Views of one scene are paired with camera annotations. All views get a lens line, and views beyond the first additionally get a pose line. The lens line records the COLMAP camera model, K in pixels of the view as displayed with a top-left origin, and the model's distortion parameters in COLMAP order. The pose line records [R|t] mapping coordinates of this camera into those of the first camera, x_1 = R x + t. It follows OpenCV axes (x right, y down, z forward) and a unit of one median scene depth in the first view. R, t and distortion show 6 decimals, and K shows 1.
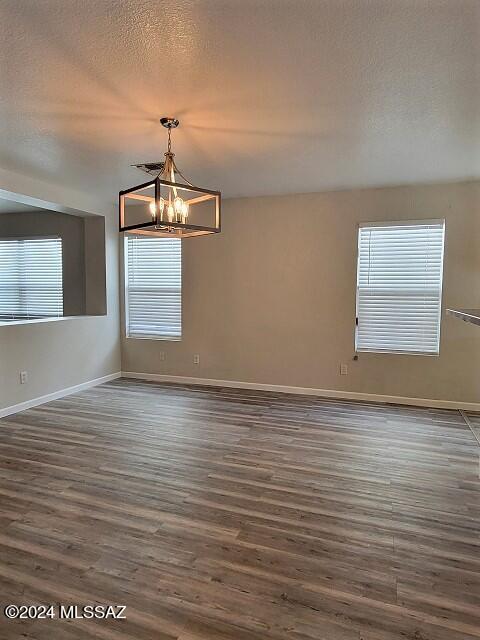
lens RADIAL K [[396.0, 0, 241.9], [0, 396.0, 315.4], [0, 0, 1]] dist [0.002912, -0.001232]
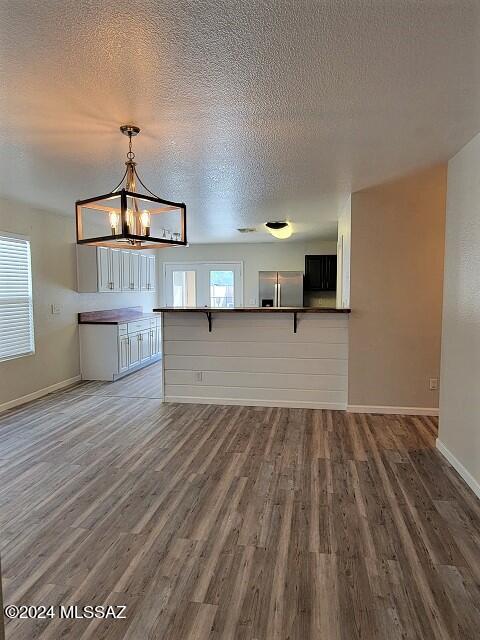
lens RADIAL K [[396.0, 0, 241.9], [0, 396.0, 315.4], [0, 0, 1]] dist [0.002912, -0.001232]
pose [[-0.167407, -0.070665, 0.983352, -0.859520], [0.068047, 0.994221, 0.083030, -0.075483], [-0.983537, 0.080814, -0.161631, 0.665073]]
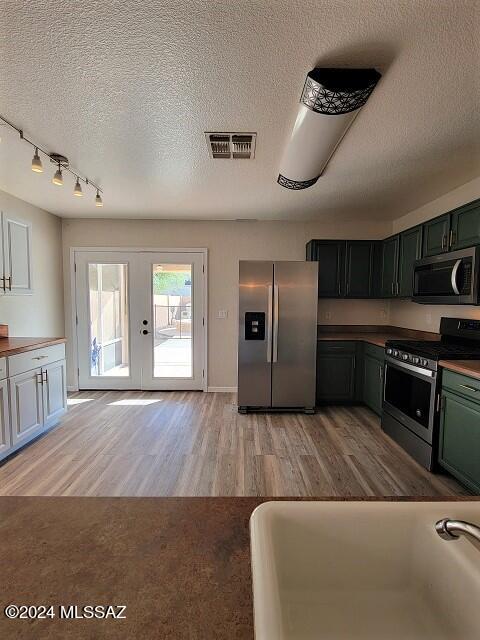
lens RADIAL K [[287.1, 0, 243.8], [0, 287.1, 318.8], [0, 0, 1]] dist [0.000683, -0.000259]
pose [[-0.338353, -0.070925, 0.938343, 0.425576], [0.051580, 0.994259, 0.093750, -0.036034], [-0.939605, 0.080121, -0.332752, 0.496458]]
